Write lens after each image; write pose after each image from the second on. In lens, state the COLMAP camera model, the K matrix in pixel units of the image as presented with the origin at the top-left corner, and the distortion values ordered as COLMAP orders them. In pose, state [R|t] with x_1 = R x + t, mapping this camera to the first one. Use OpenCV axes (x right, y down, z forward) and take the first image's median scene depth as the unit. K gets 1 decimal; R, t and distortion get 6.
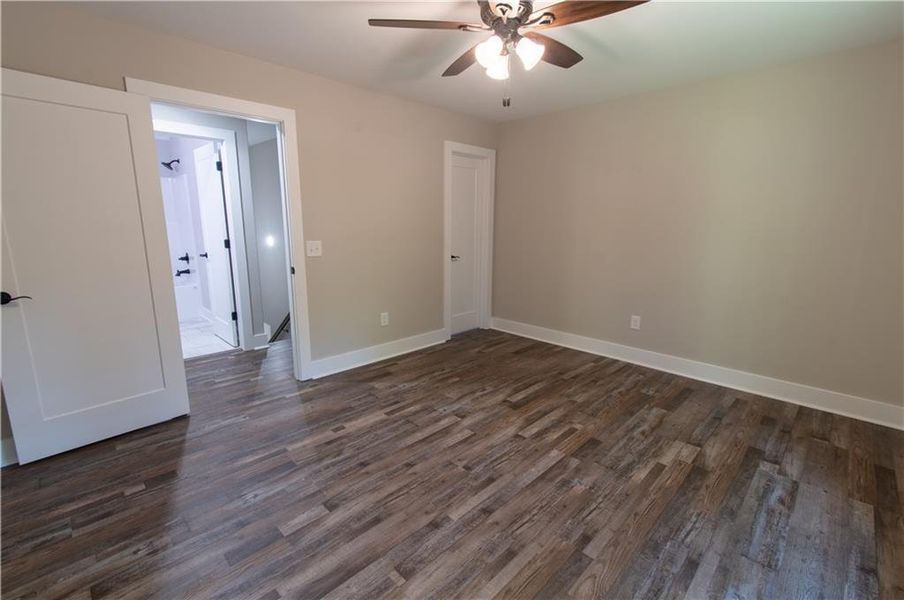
lens RADIAL K [[407.8, 0, 456.5], [0, 407.8, 292.5], [0, 0, 1]] dist [0.003650, -0.000825]
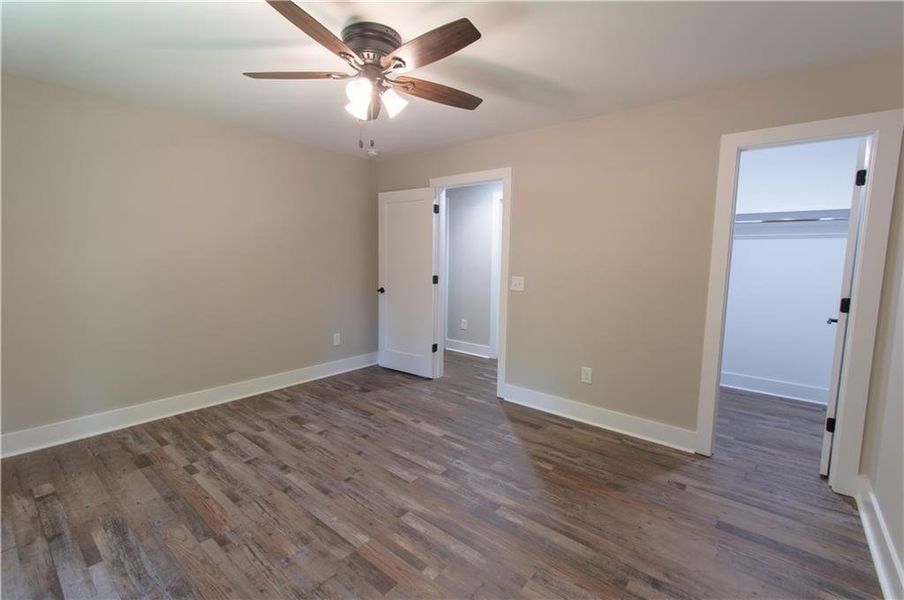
lens RADIAL K [[407.8, 0, 456.5], [0, 407.8, 307.2], [0, 0, 1]] dist [0.003650, -0.000825]
pose [[0.078812, 0.121464, -0.989462, 0.949383], [-0.187338, 0.976671, 0.104972, -0.168310], [0.979129, 0.177091, 0.099728, 0.962725]]
